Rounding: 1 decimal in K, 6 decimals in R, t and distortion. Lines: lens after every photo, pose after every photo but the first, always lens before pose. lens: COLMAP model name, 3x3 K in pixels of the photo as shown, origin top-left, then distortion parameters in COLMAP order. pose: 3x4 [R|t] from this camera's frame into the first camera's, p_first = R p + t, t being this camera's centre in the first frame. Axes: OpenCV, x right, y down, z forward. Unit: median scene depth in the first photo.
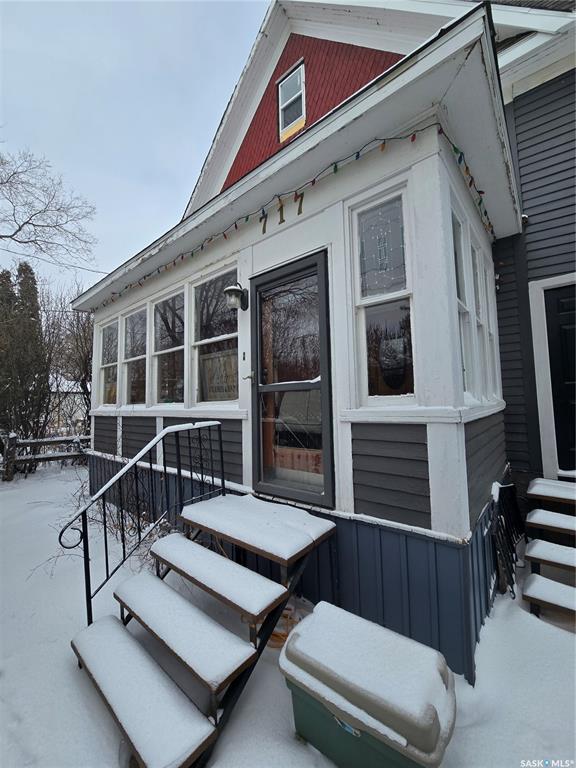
lens RADIAL K [[314.8, 0, 284.4], [0, 314.8, 377.3], [0, 0, 1]] dist [-0.002447, -0.000556]
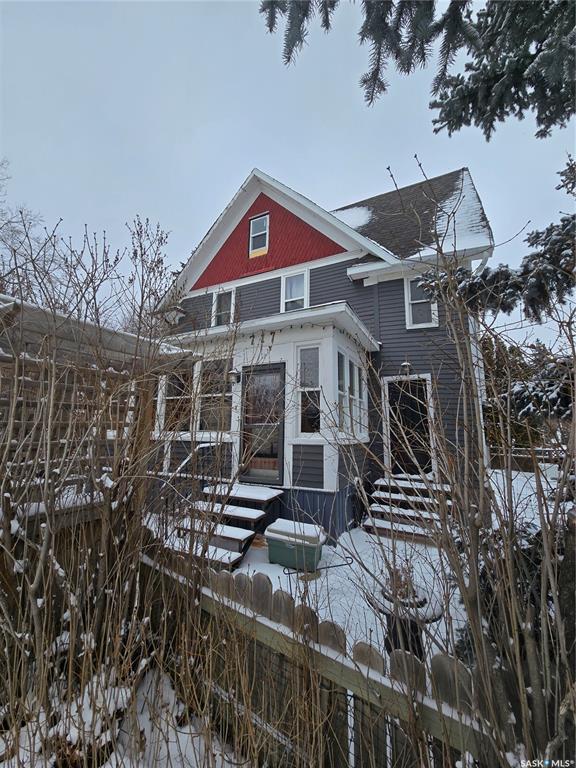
lens RADIAL K [[314.8, 0, 284.4], [0, 314.8, 377.3], [0, 0, 1]] dist [-0.002447, -0.000556]
pose [[0.972677, 0.077508, 0.218844, -0.321952], [-0.054651, 0.992578, -0.108640, -0.071868], [-0.225641, 0.093711, 0.969693, -1.033074]]
